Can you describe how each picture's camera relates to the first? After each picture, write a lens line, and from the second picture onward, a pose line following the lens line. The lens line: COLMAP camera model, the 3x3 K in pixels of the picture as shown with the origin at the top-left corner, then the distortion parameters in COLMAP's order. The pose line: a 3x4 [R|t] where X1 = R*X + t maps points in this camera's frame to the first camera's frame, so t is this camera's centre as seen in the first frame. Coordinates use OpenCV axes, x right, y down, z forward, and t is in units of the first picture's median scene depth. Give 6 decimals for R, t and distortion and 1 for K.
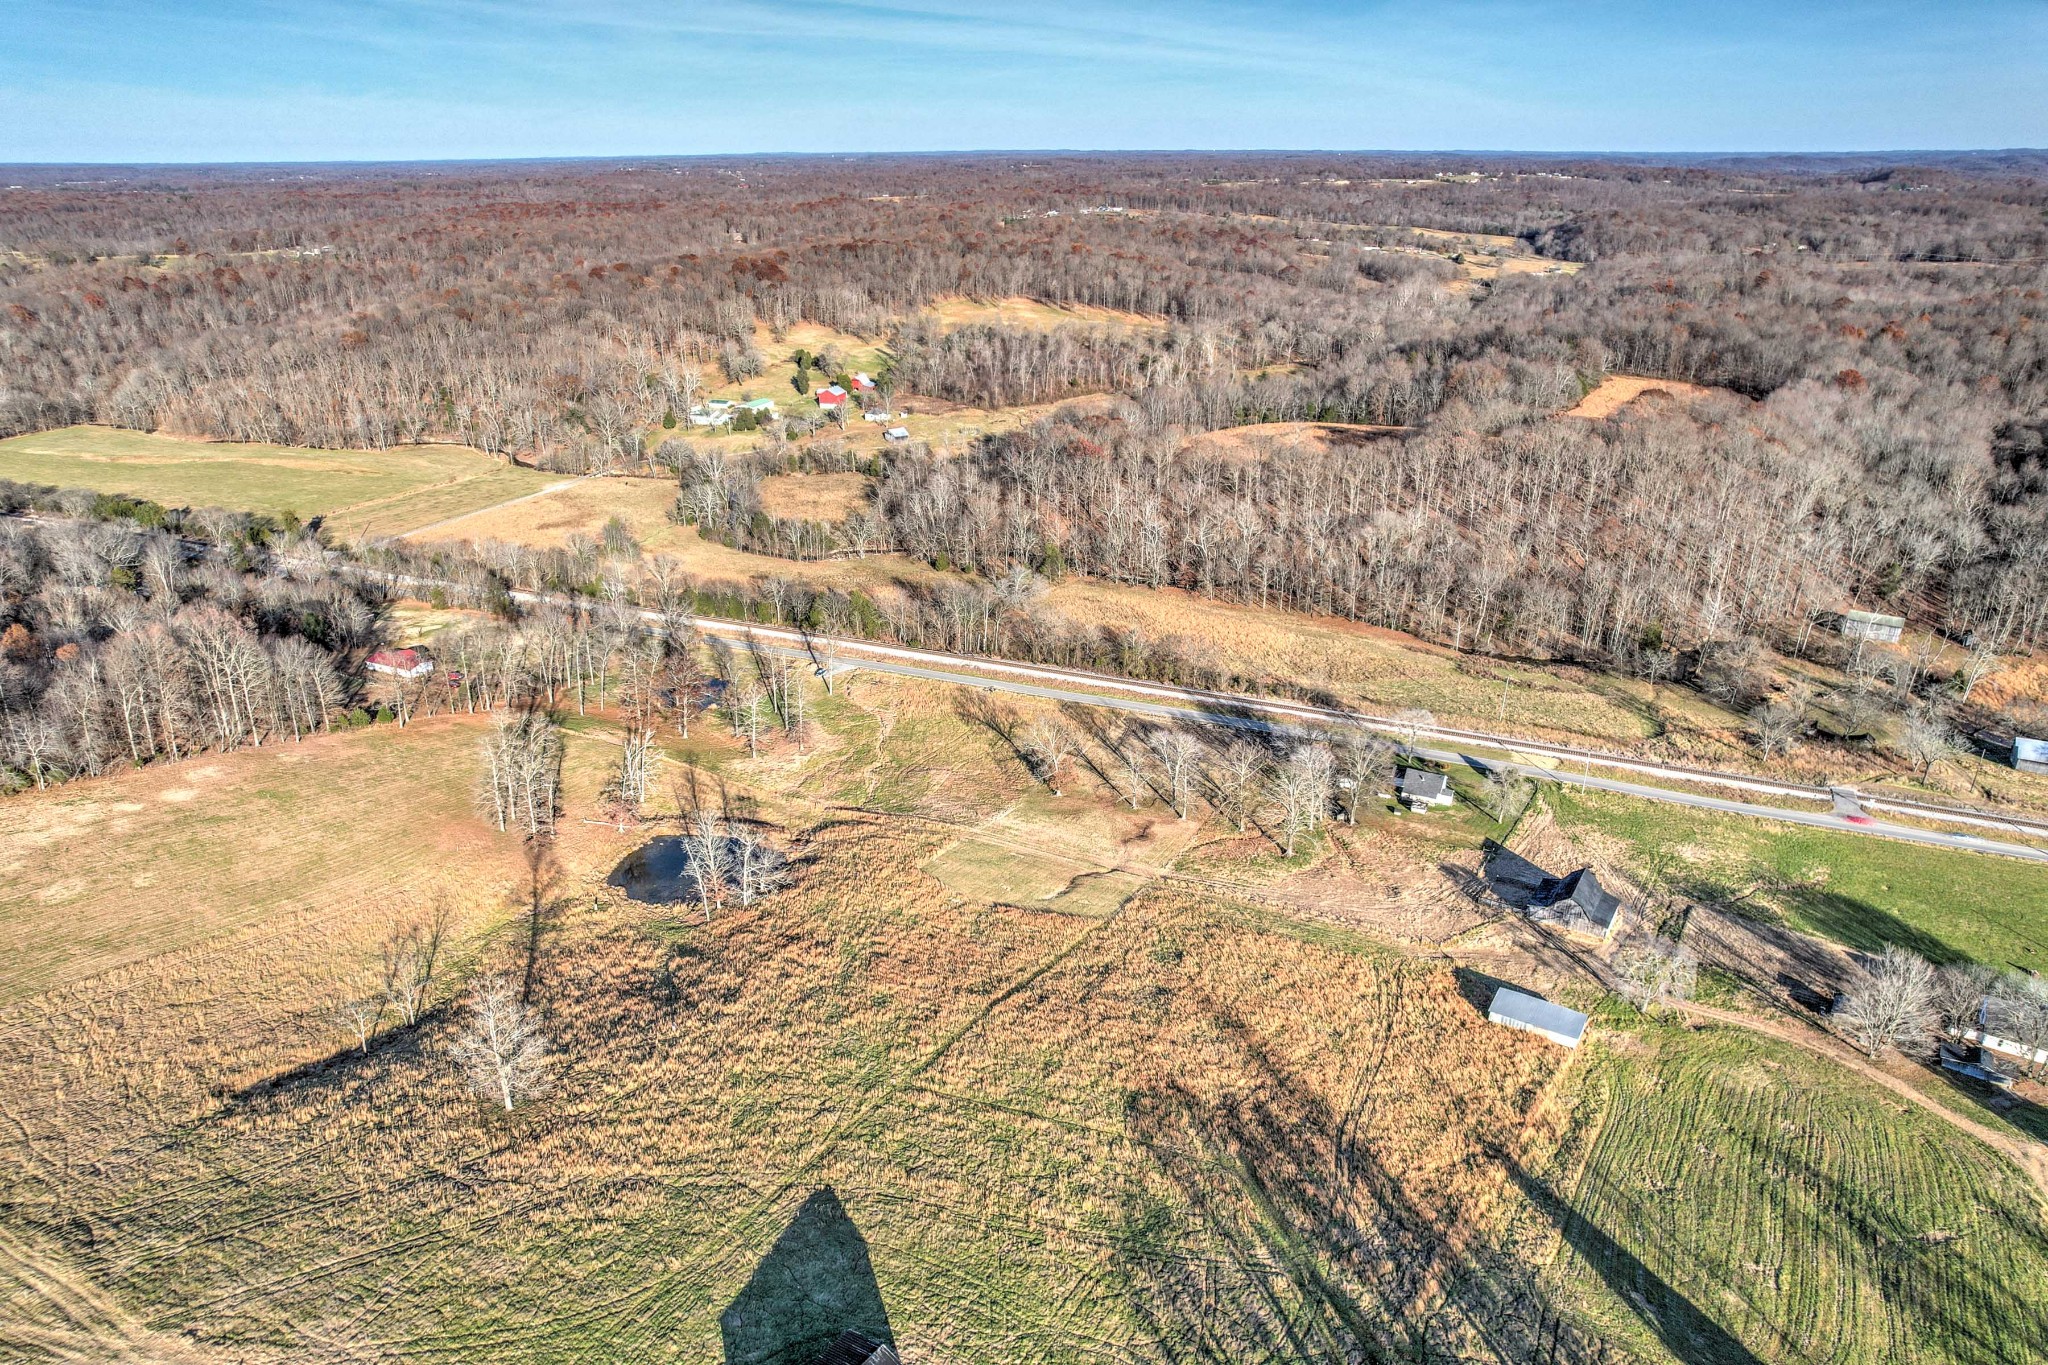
lens RADIAL K [[1311.4, 0, 1016.6], [0, 1311.4, 683.5], [0, 0, 1]] dist [-0.076389, 0.068823]
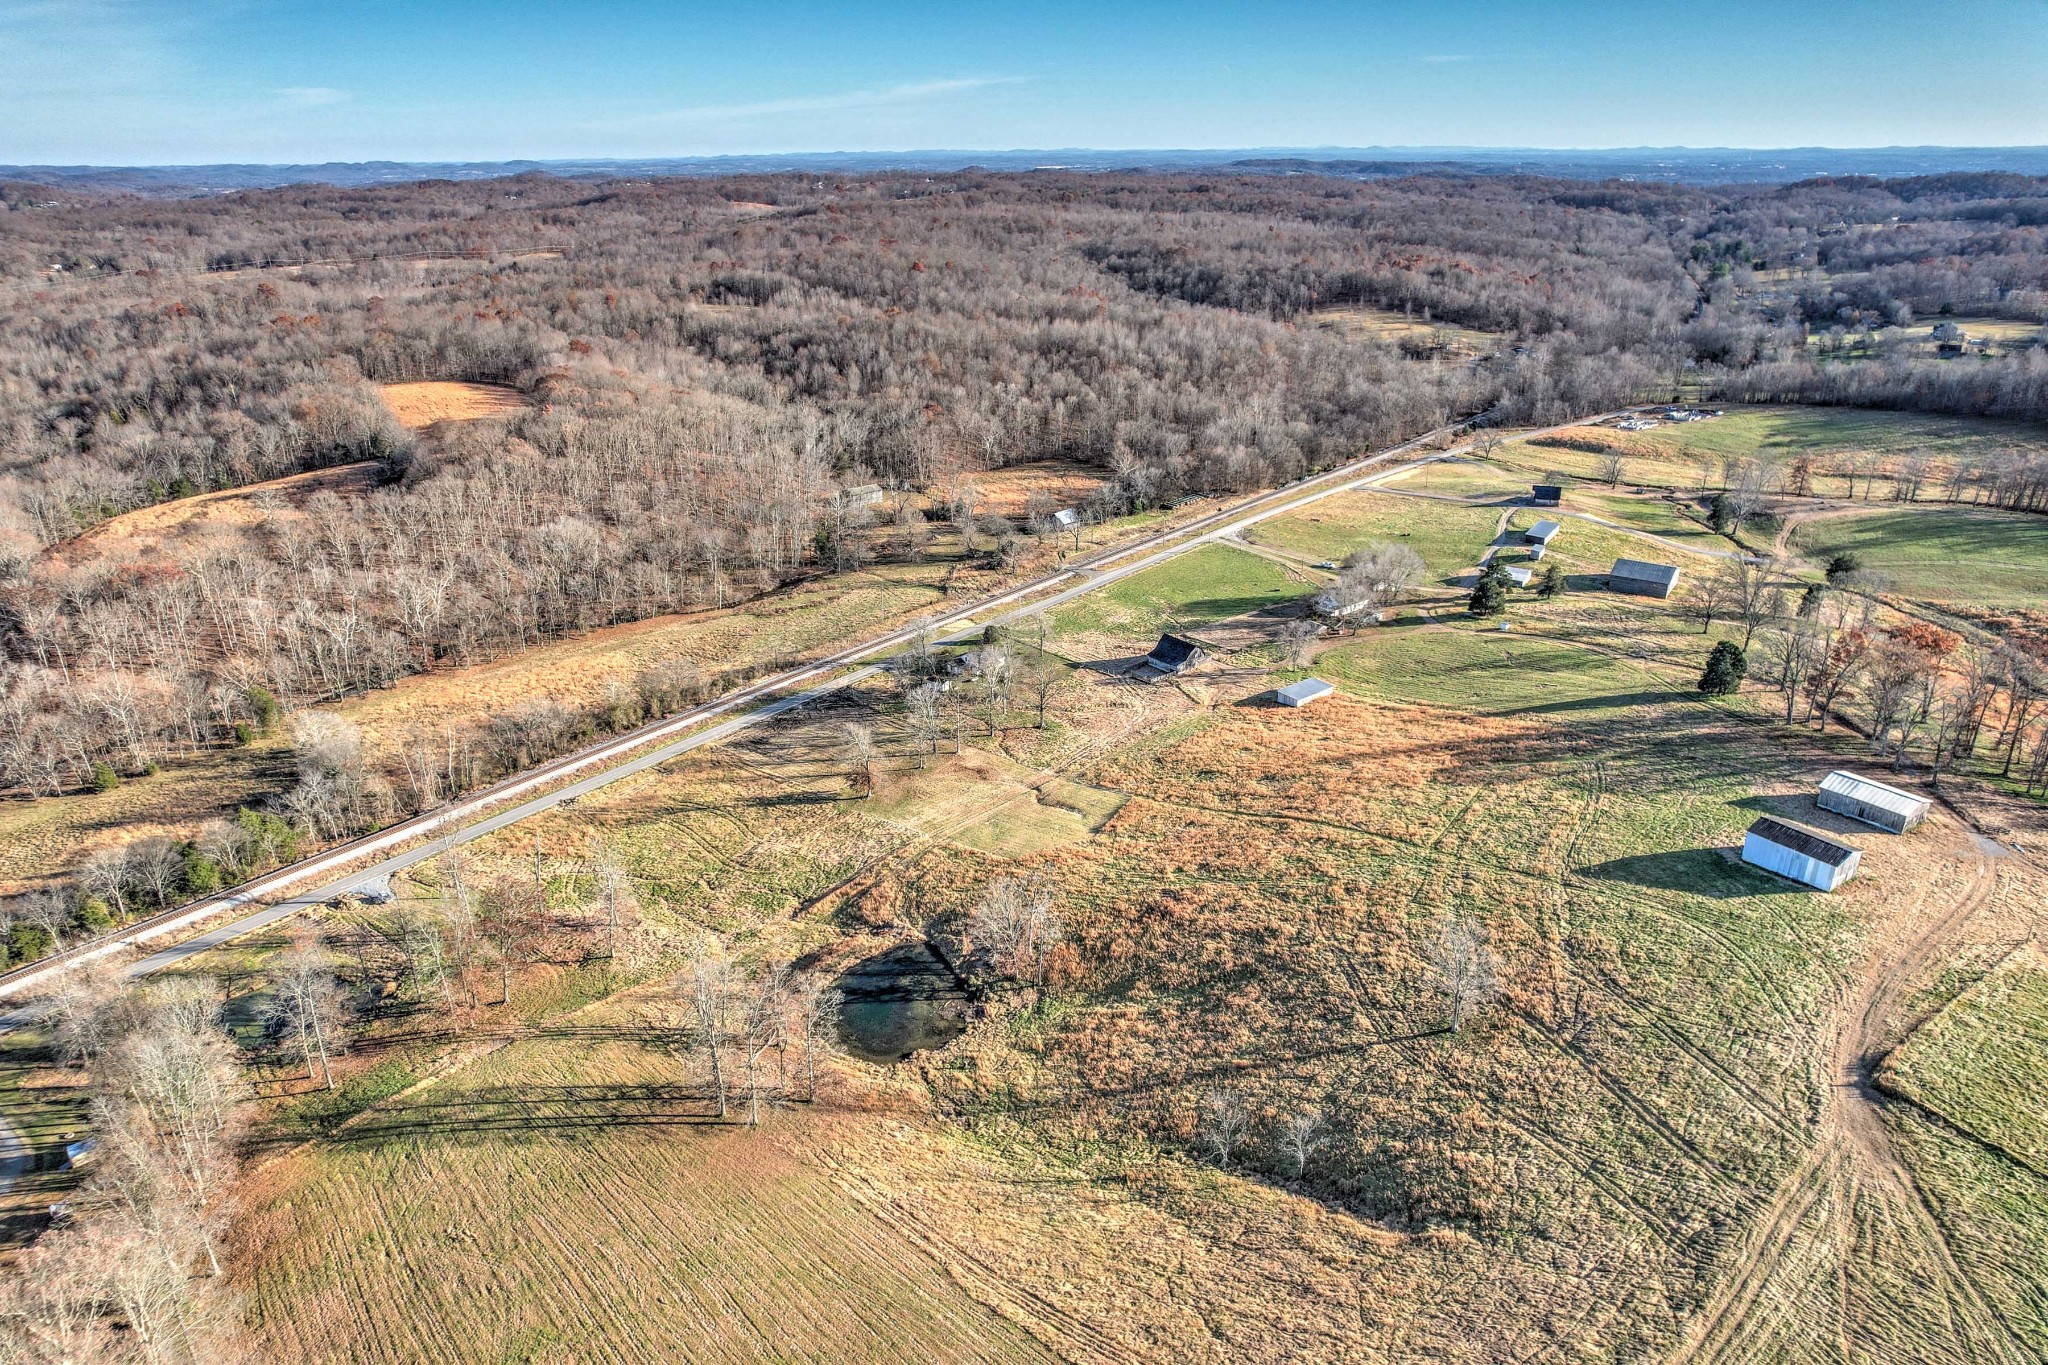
lens RADIAL K [[1311.4, 0, 1021.2], [0, 1311.4, 695.1], [0, 0, 1]] dist [-0.076389, 0.068823]
pose [[0.299678, -0.373372, 0.877945, -0.668706], [0.376364, 0.891872, 0.250827, -0.163589], [-0.876666, 0.255260, 0.407798, 0.398121]]
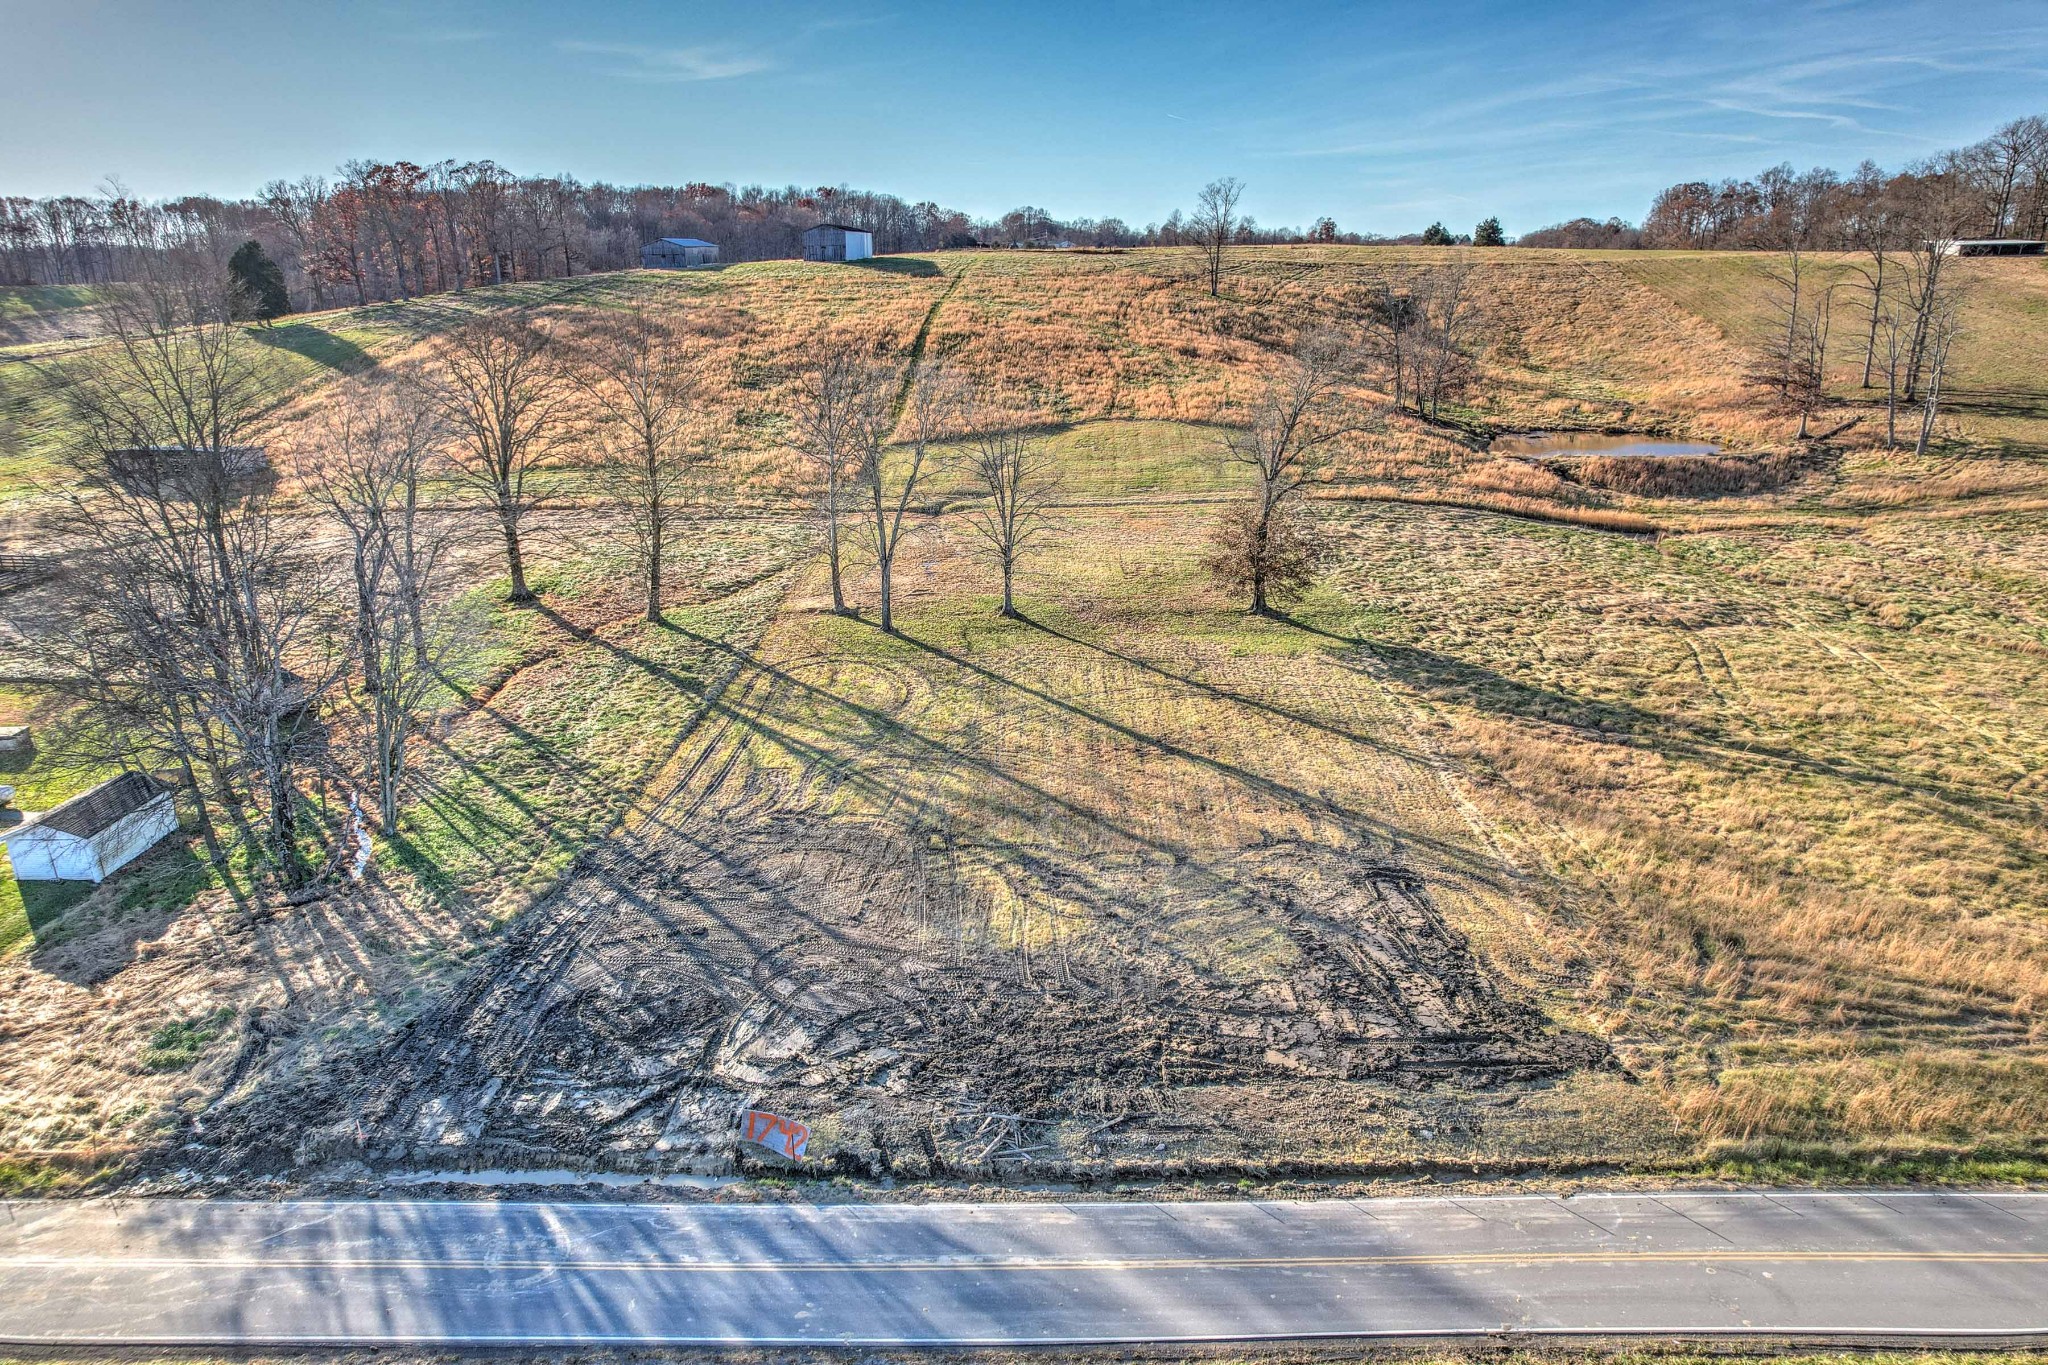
lens RADIAL K [[1311.4, 0, 1022.4], [0, 1311.4, 690.6], [0, 0, 1]] dist [-0.076389, 0.068823]
pose [[-0.906682, 0.140359, -0.397778, 0.177973], [-0.149639, 0.774655, 0.614425, -0.069391], [0.394381, 0.616611, -0.681362, 1.020865]]
